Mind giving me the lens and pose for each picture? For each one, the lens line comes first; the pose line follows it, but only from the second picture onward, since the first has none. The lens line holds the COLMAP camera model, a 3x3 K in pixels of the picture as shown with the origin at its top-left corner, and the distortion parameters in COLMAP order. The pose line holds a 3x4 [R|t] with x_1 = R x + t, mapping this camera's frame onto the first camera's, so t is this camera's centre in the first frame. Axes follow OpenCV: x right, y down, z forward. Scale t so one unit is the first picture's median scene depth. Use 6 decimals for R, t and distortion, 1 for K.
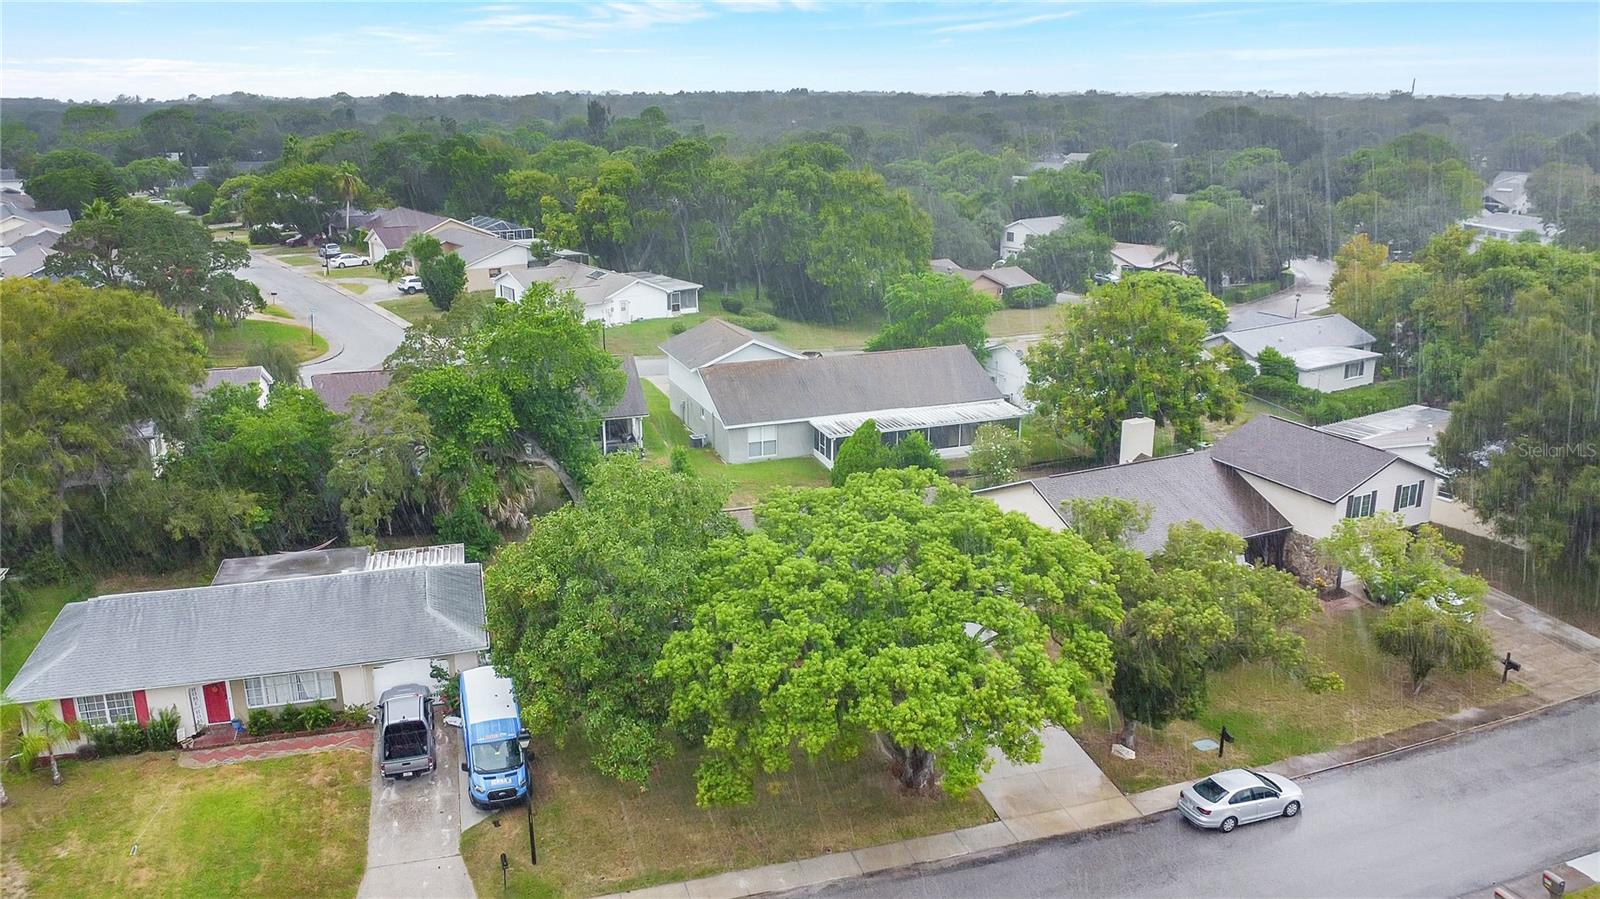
lens RADIAL K [[1137.1, 0, 796.7], [0, 1137.1, 439.4], [0, 0, 1]] dist [-0.023586, -0.004193]
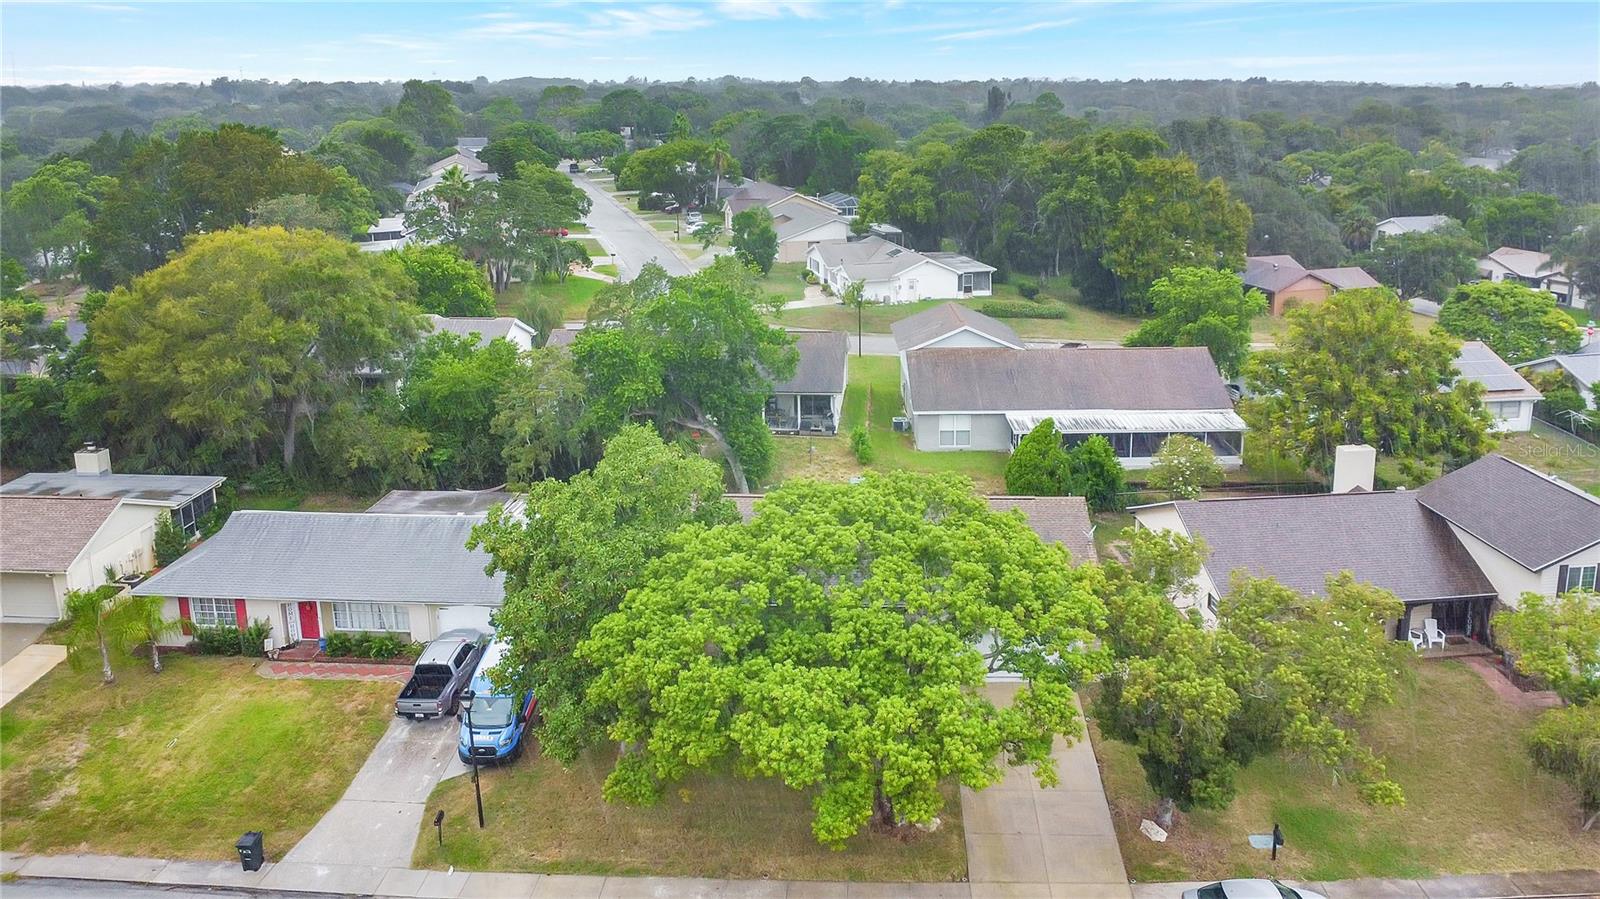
lens RADIAL K [[1131.7, 0, 860.1], [0, 1131.7, 340.9], [0, 0, 1]] dist [-0.019748, -0.001292]
pose [[0.954044, 0.072882, -0.290668, 0.234851], [-0.092756, 0.994159, -0.055172, -0.019405], [0.284949, 0.079598, 0.955232, 0.075091]]
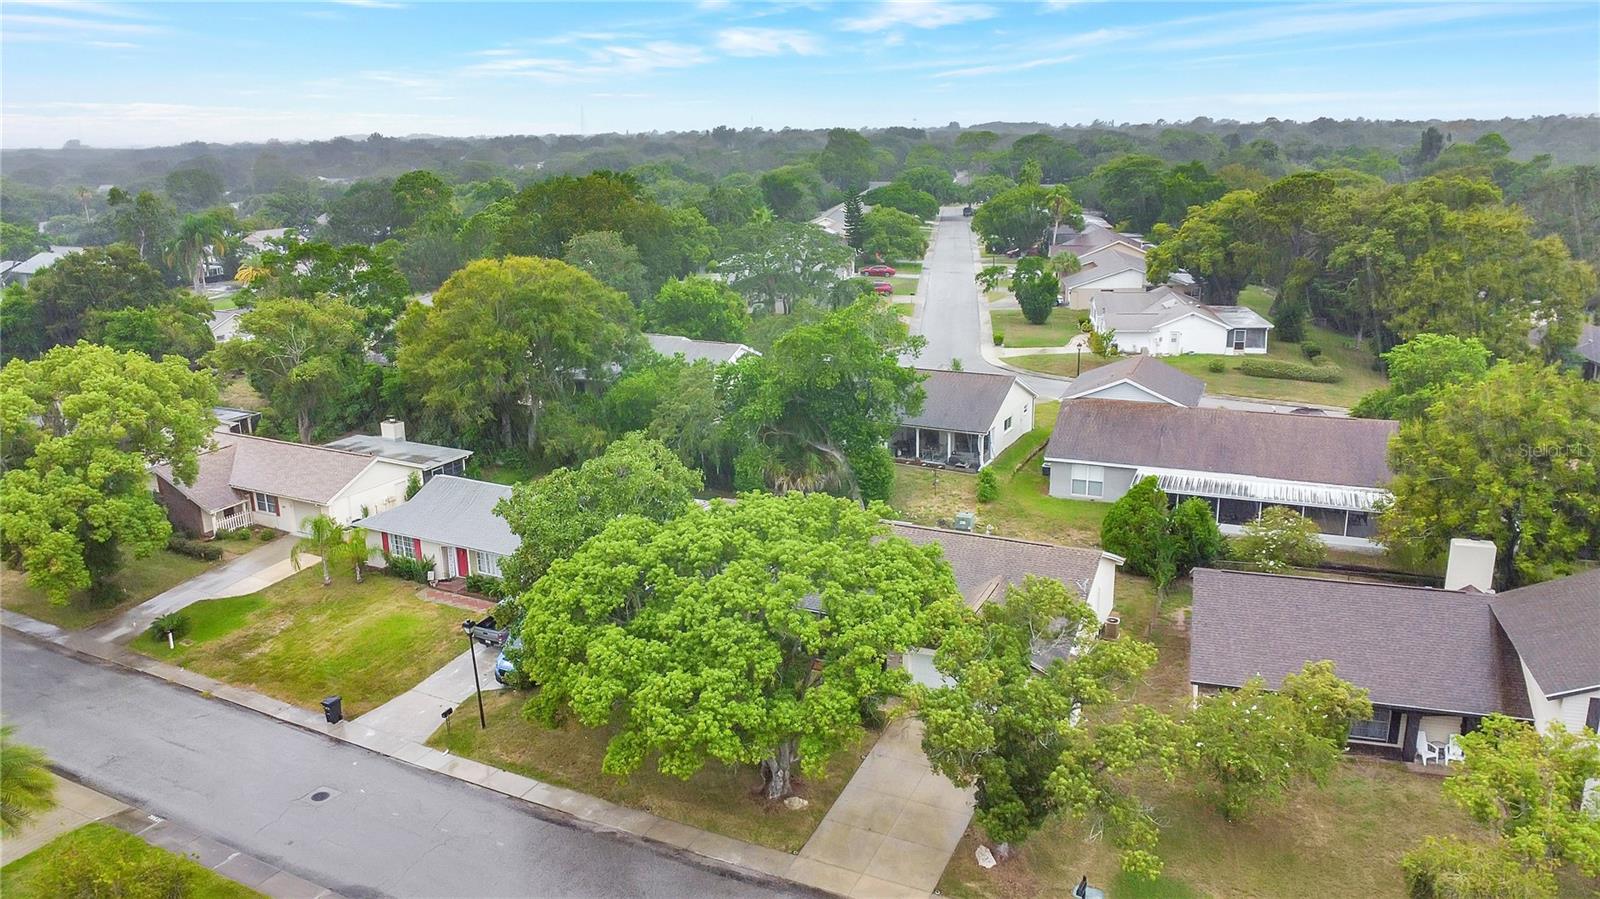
lens RADIAL K [[1092.0, 0, 800.0], [0, 1092.0, 449.5], [0, 0, 1]] dist [-0.020760, -0.001919]
pose [[0.749514, 0.178535, -0.637459, 0.530584], [-0.179569, 0.981674, 0.063807, -0.056131], [0.637169, 0.066644, 0.767837, 0.173584]]
